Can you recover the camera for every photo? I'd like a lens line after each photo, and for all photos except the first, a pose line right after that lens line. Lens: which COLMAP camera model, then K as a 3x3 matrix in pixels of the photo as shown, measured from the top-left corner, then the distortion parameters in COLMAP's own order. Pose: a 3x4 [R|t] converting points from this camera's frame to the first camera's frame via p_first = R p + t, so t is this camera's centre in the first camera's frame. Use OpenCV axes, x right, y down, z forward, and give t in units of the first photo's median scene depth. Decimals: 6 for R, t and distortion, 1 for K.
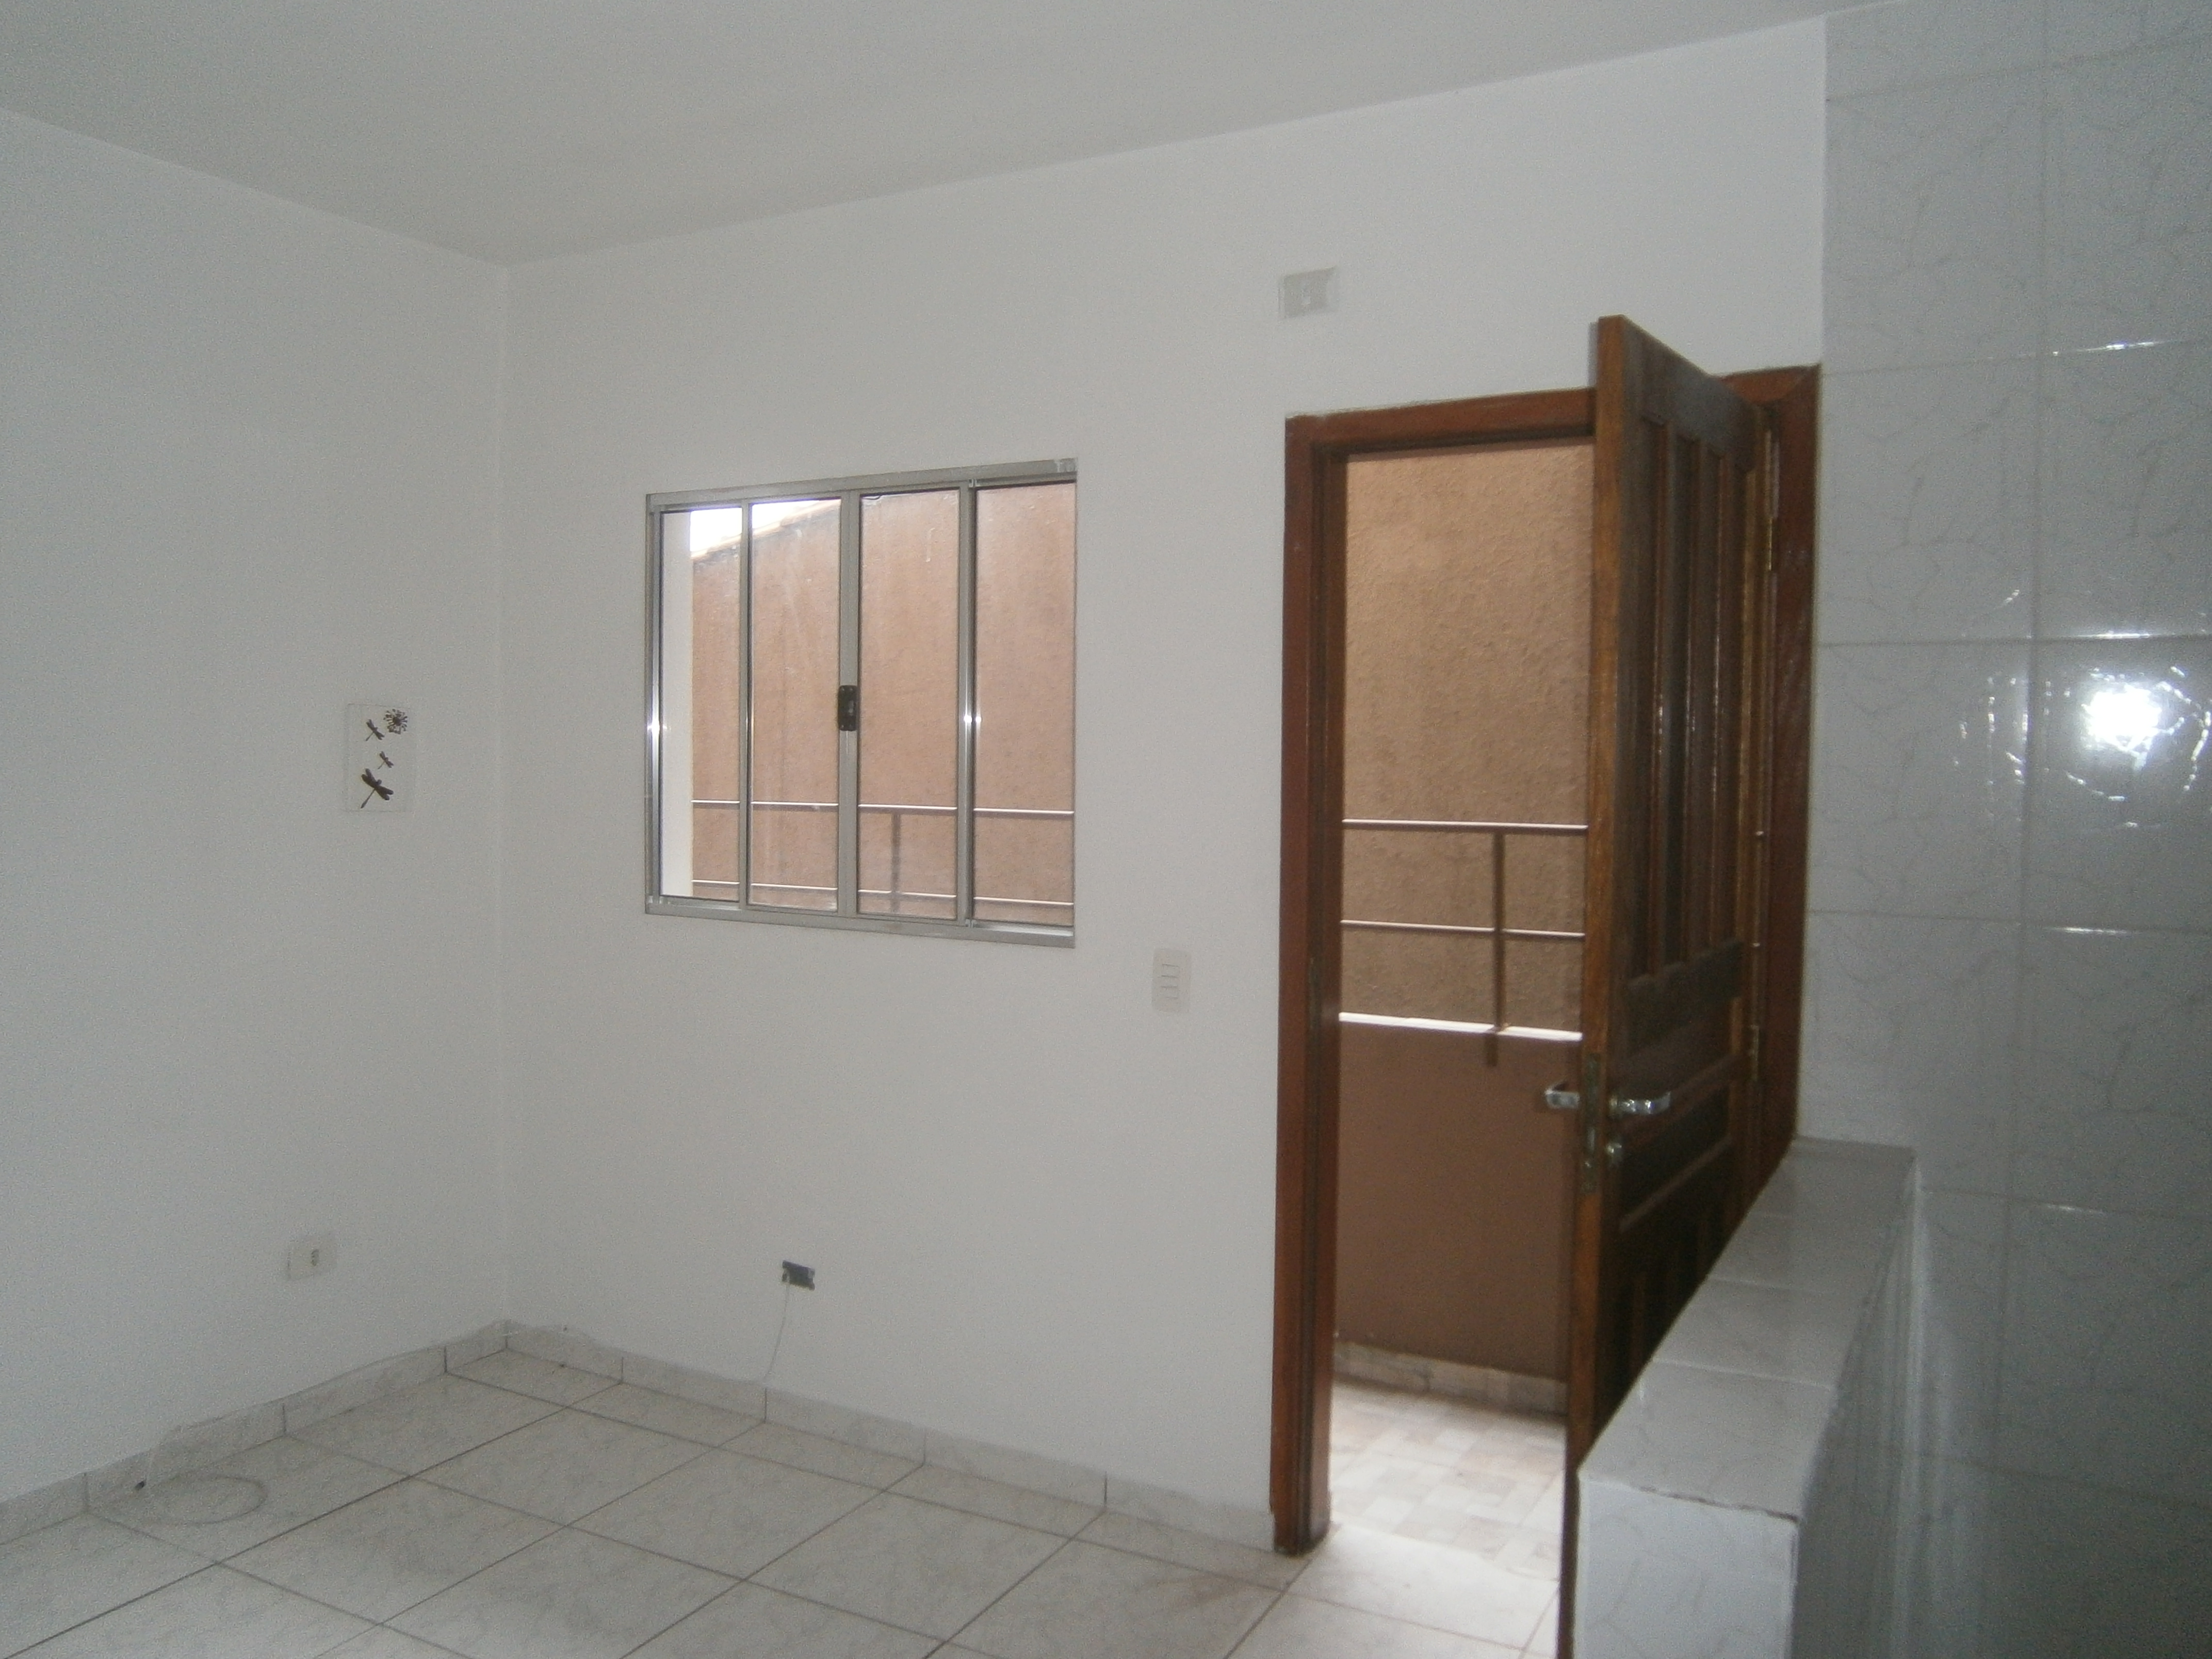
lens RADIAL K [[1715.7, 0, 1101.6], [0, 1715.7, 838.7], [0, 0, 1]] dist [-0.076772, 0.055246]
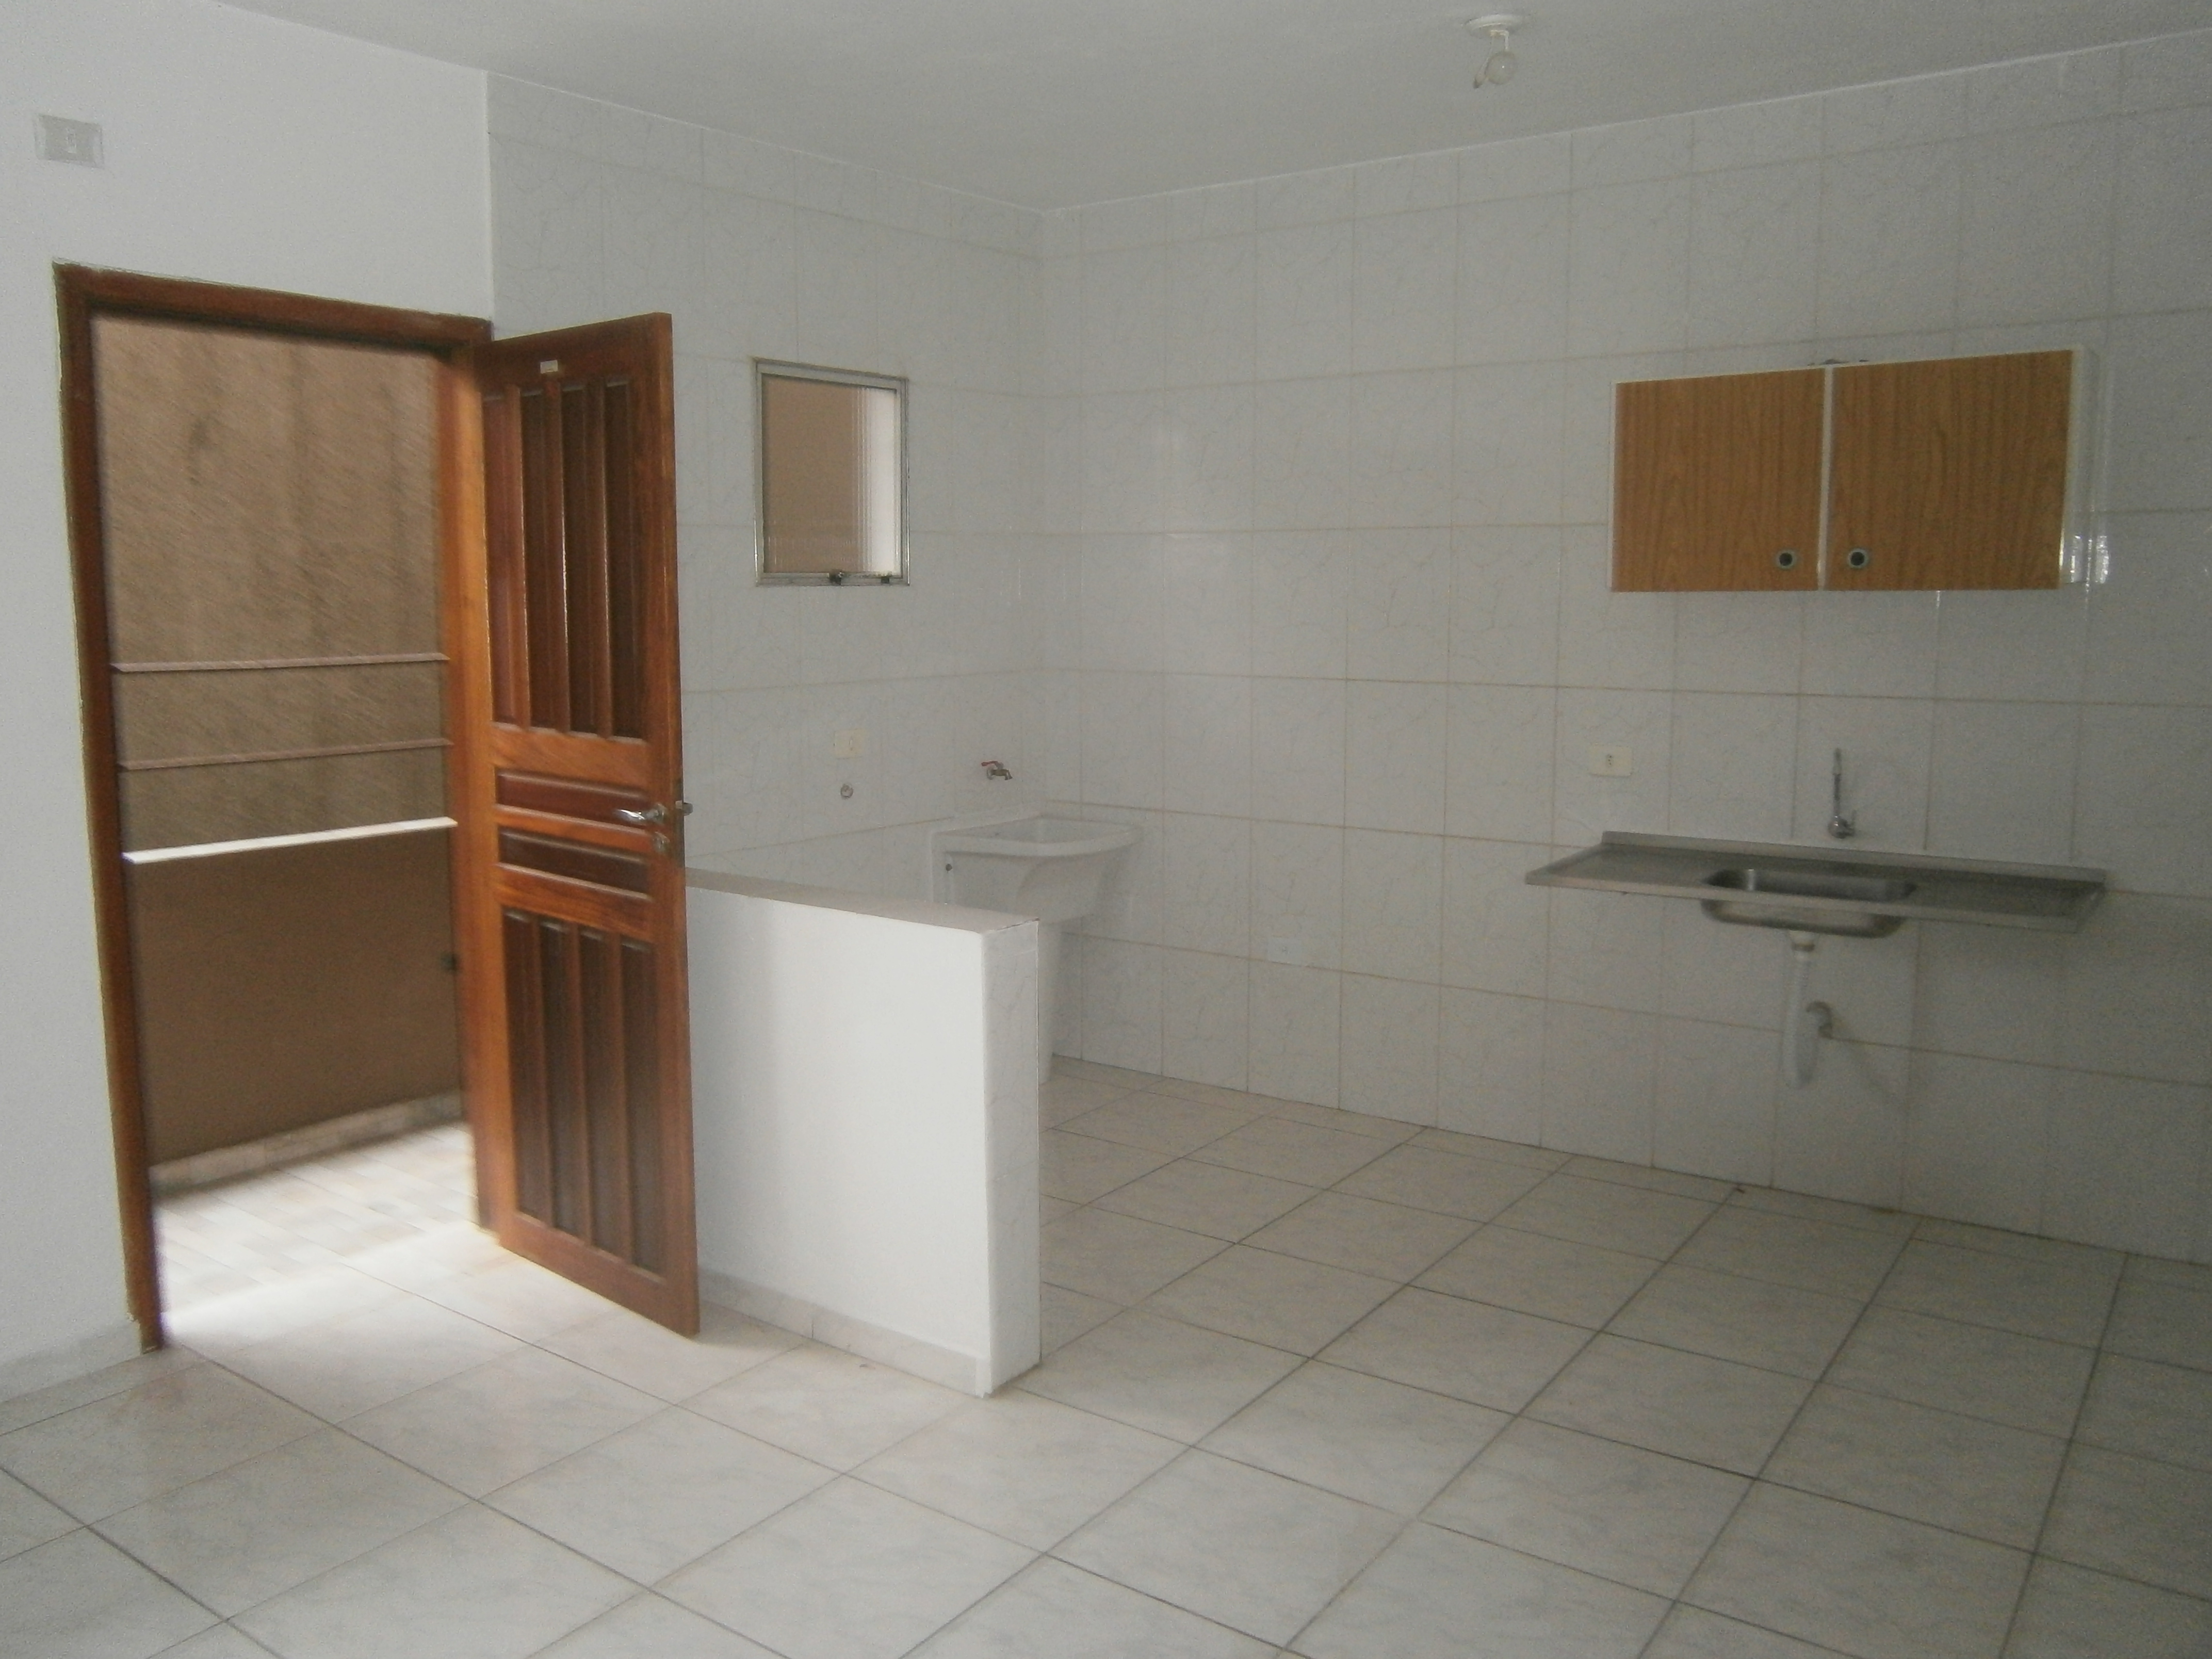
lens RADIAL K [[1715.7, 0, 1089.1], [0, 1715.7, 840.2], [0, 0, 1]] dist [-0.076772, 0.055246]
pose [[0.127015, -0.140025, 0.981967, -0.764376], [0.050739, 0.989607, 0.134551, -0.009129], [-0.990602, 0.032734, 0.132800, 0.249578]]
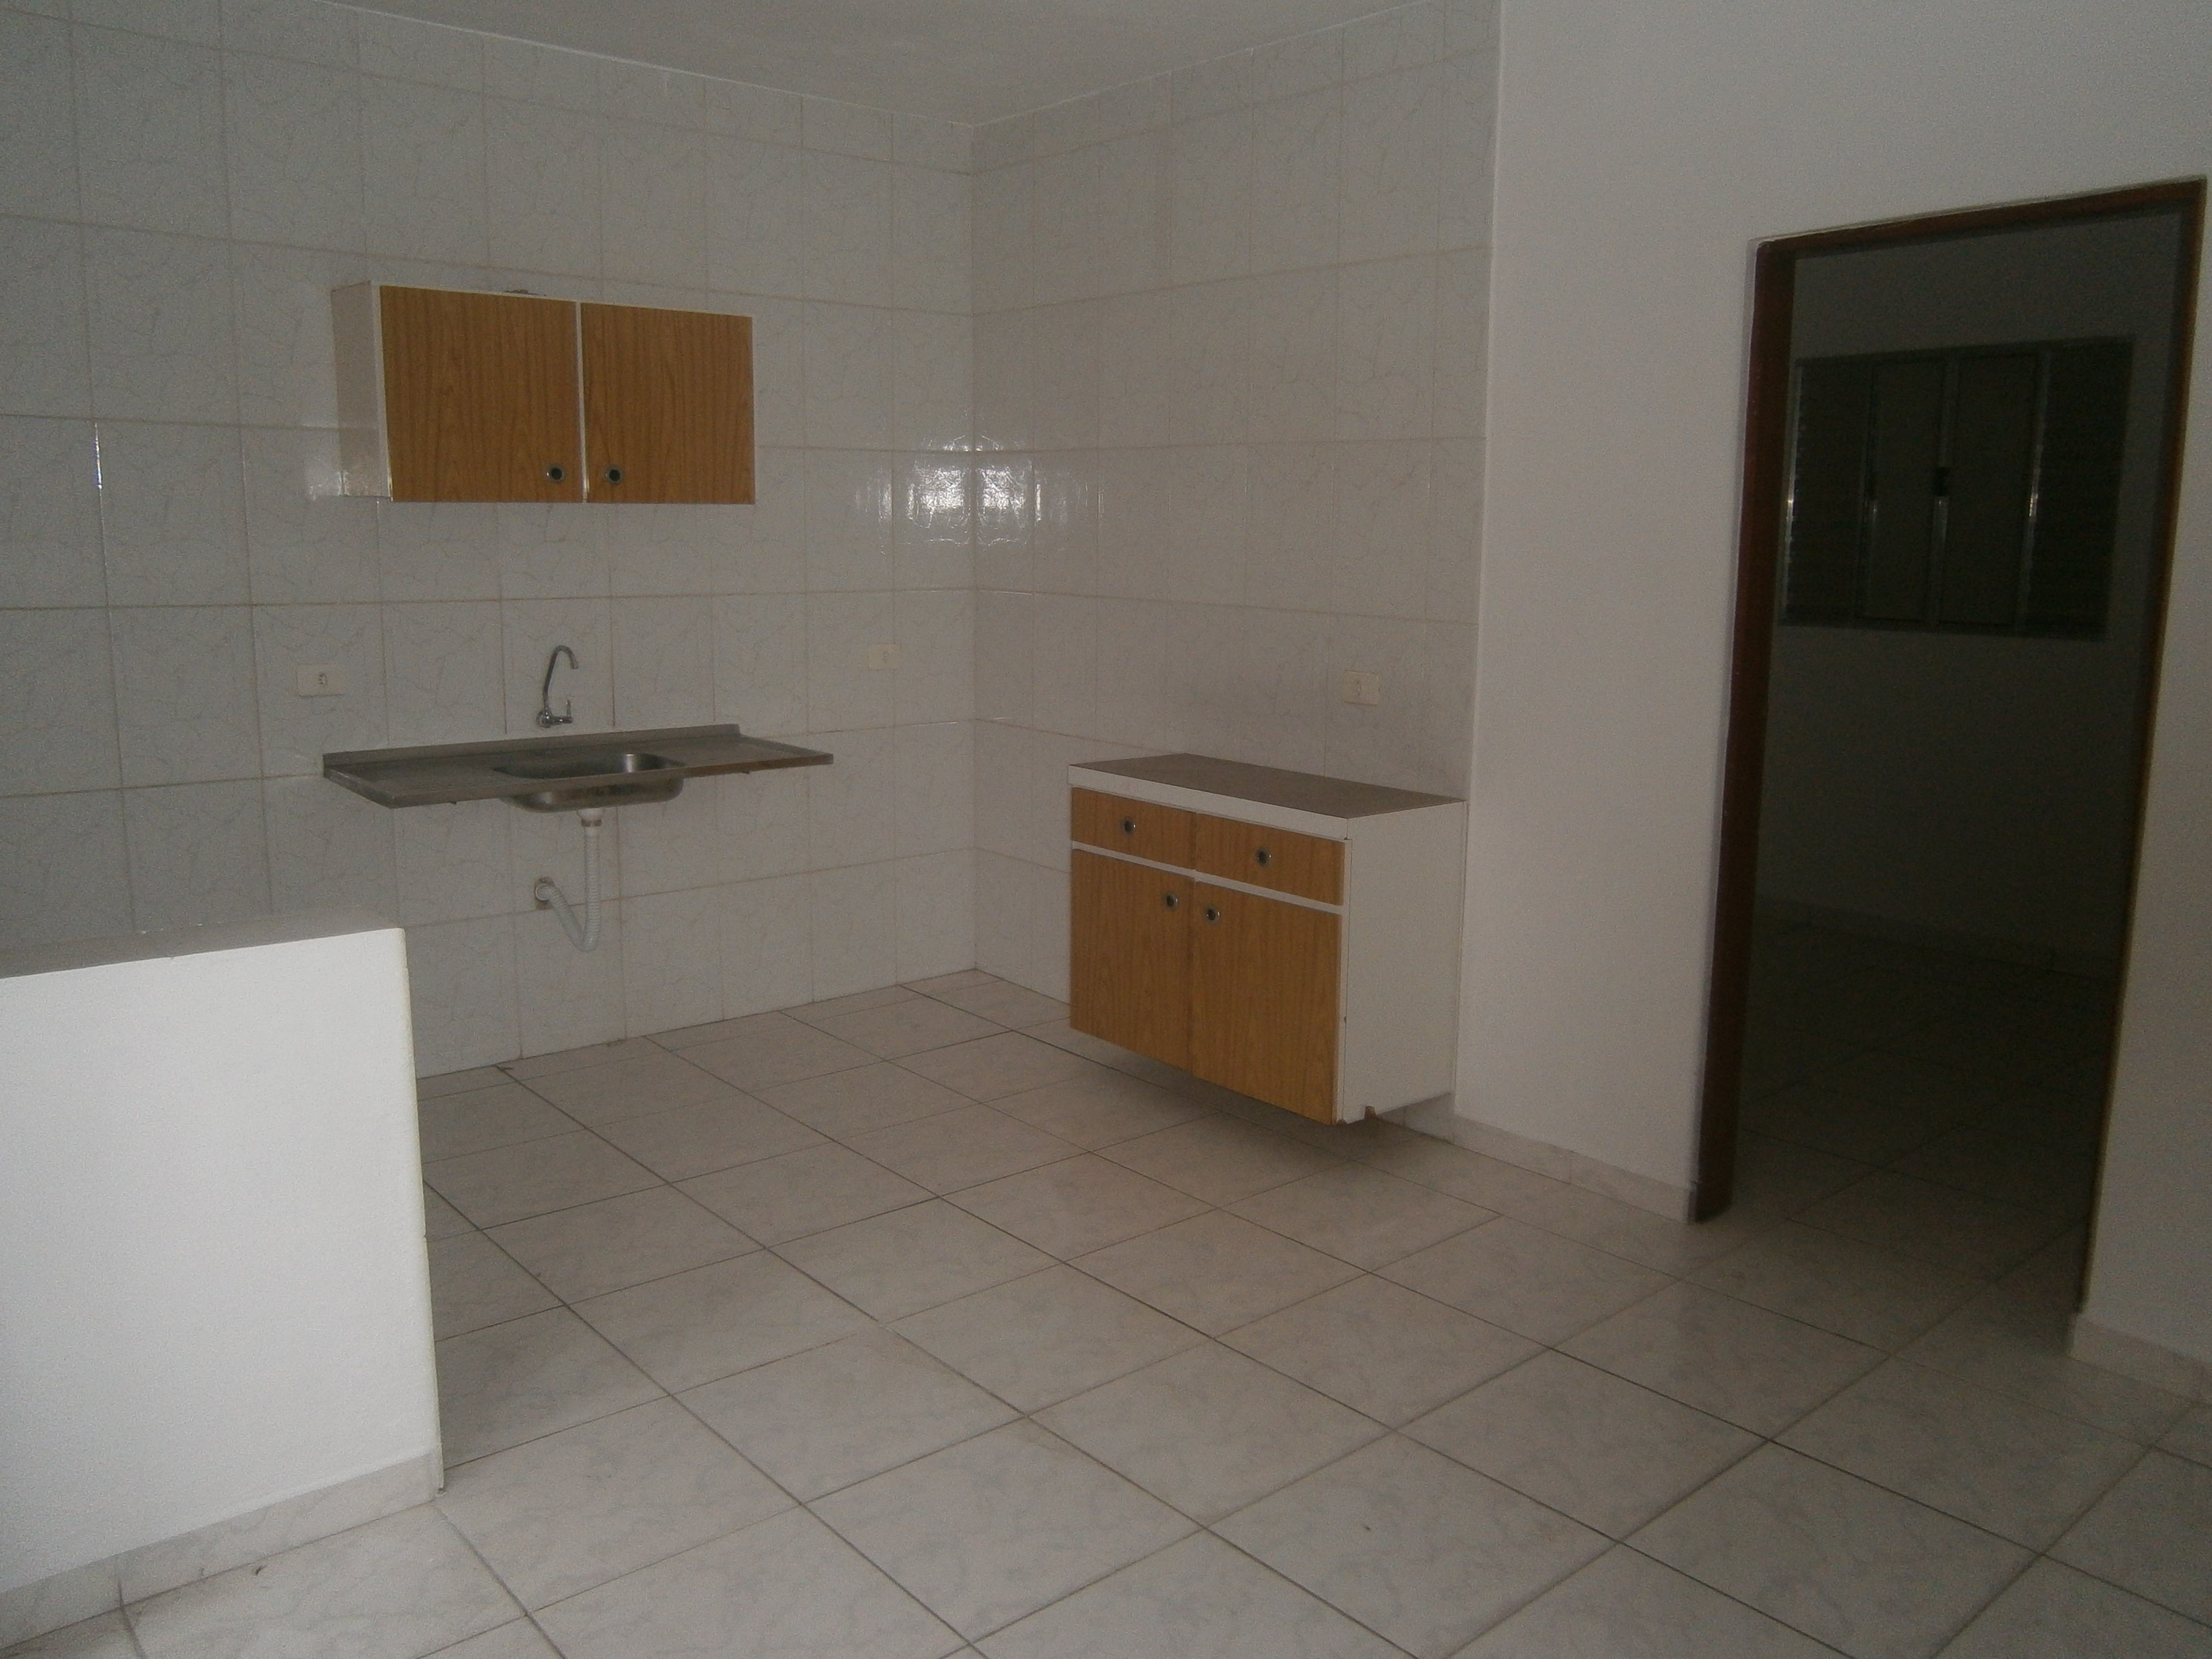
lens RADIAL K [[1715.7, 0, 1116.5], [0, 1715.7, 851.7], [0, 0, 1]] dist [-0.076772, 0.055246]
pose [[-0.937376, -0.077379, 0.339617, -0.400533], [0.001397, 0.974170, 0.225812, -0.028943], [-0.348317, 0.212145, -0.913055, 0.970981]]
